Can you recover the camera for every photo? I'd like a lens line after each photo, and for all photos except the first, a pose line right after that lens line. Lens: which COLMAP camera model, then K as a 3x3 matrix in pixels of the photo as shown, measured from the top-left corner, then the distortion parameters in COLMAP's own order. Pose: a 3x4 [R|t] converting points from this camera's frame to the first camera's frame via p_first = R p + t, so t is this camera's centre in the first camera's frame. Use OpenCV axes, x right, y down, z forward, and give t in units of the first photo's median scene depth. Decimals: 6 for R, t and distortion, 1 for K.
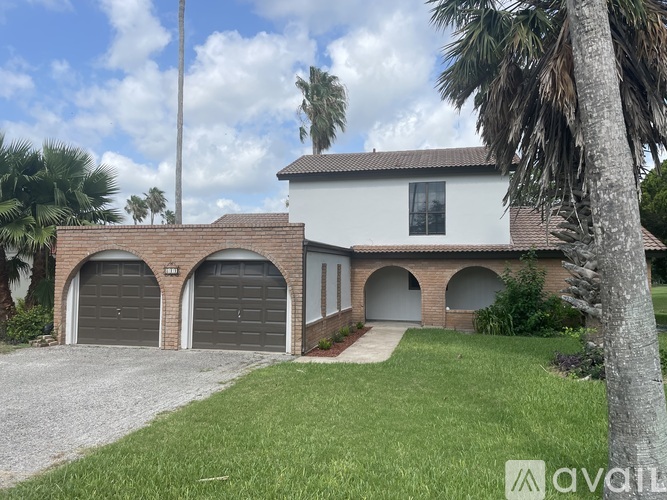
lens RADIAL K [[507.0, 0, 333.8], [0, 507.0, 222.4], [0, 0, 1]] dist [-0.090748, 0.000602]
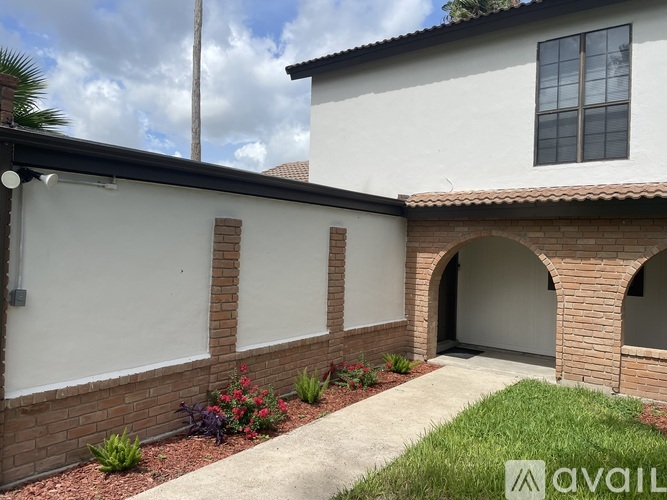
lens RADIAL K [[488.1, 0, 333.5], [0, 488.1, 250.0], [0, 0, 1]] dist [-0.058412, -0.001025]
pose [[0.925475, 0.020728, -0.378241, 0.184330], [0.018349, 0.994877, 0.099416, 0.065587], [0.378364, -0.098948, 0.920353, 0.697896]]
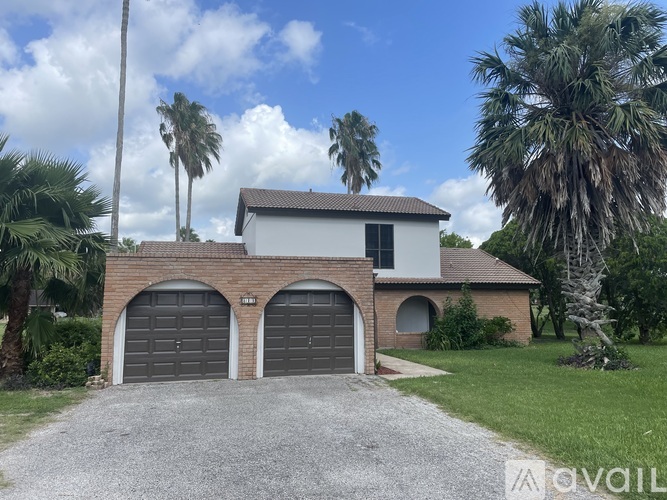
lens RADIAL K [[488.1, 0, 333.5], [0, 488.1, 250.0], [0, 0, 1]] dist [-0.058412, -0.001025]
pose [[0.894466, 0.038942, 0.445437, -0.515362], [-0.036247, 0.999237, -0.014570, 0.002068], [-0.445664, -0.003113, 0.895195, 0.039701]]
